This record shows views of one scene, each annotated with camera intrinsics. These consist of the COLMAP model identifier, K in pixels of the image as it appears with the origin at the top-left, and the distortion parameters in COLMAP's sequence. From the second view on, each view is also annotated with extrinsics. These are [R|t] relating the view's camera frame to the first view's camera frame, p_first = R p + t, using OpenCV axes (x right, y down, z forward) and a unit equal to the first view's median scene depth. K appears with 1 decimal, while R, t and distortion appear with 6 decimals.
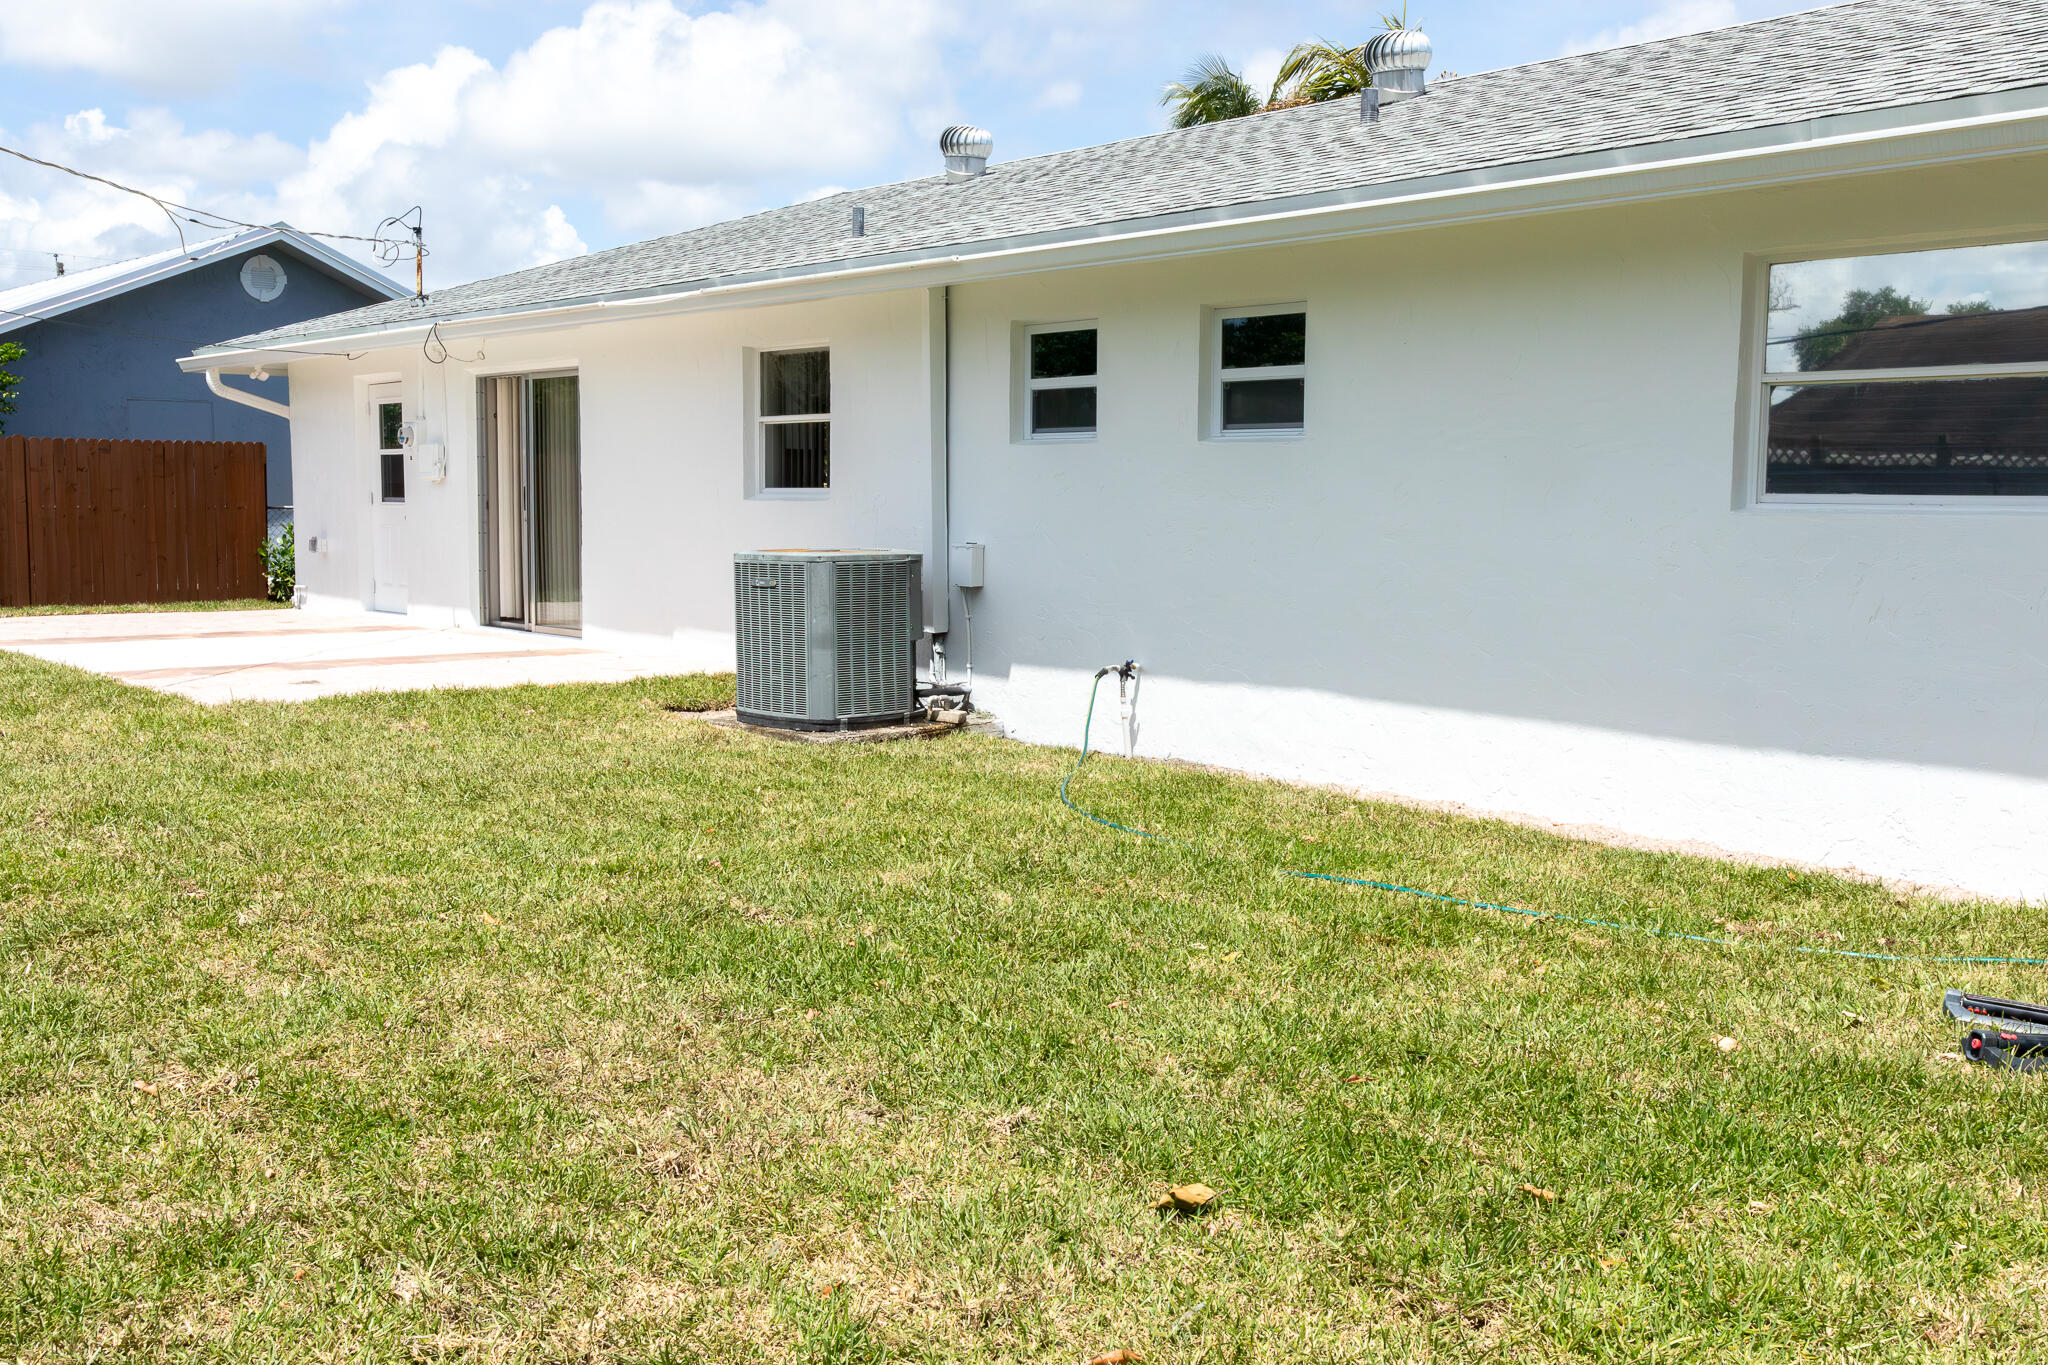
lens RADIAL K [[1976.8, 0, 1024.0], [0, 1976.8, 682.5], [0, 0, 1]] dist [0.008004, -0.005322]
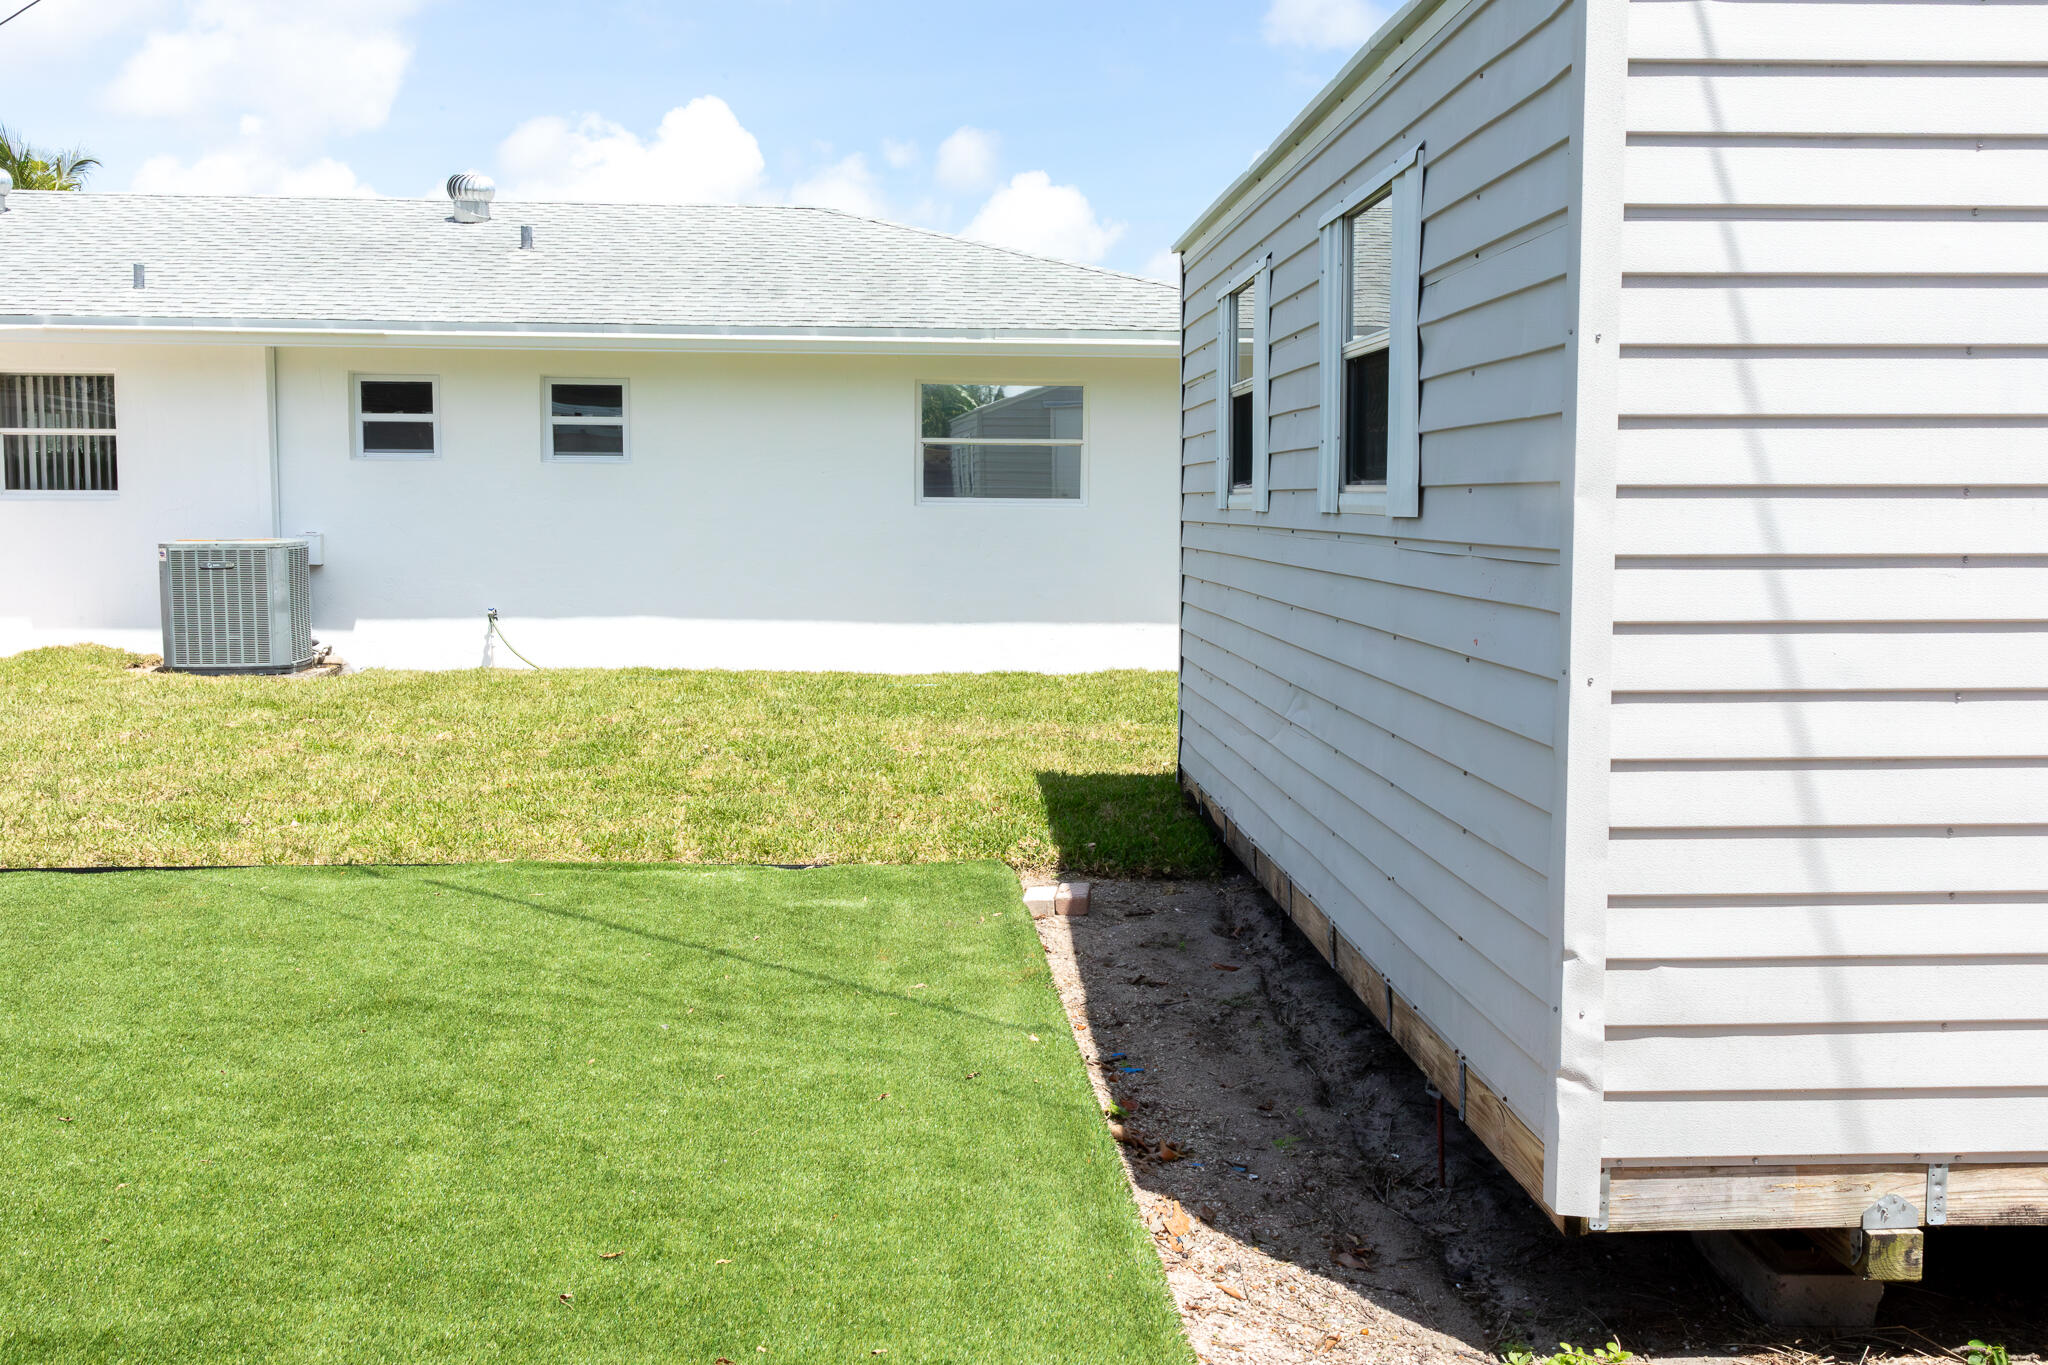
lens RADIAL K [[2028.8, 0, 1039.1], [0, 2028.8, 680.8], [0, 0, 1]] dist [0.016720, -0.014935]
pose [[0.594927, -0.076693, 0.800113, -0.830791], [0.074036, 0.996434, 0.040461, 0.010974], [-0.800363, 0.035166, 0.598484, -0.220522]]
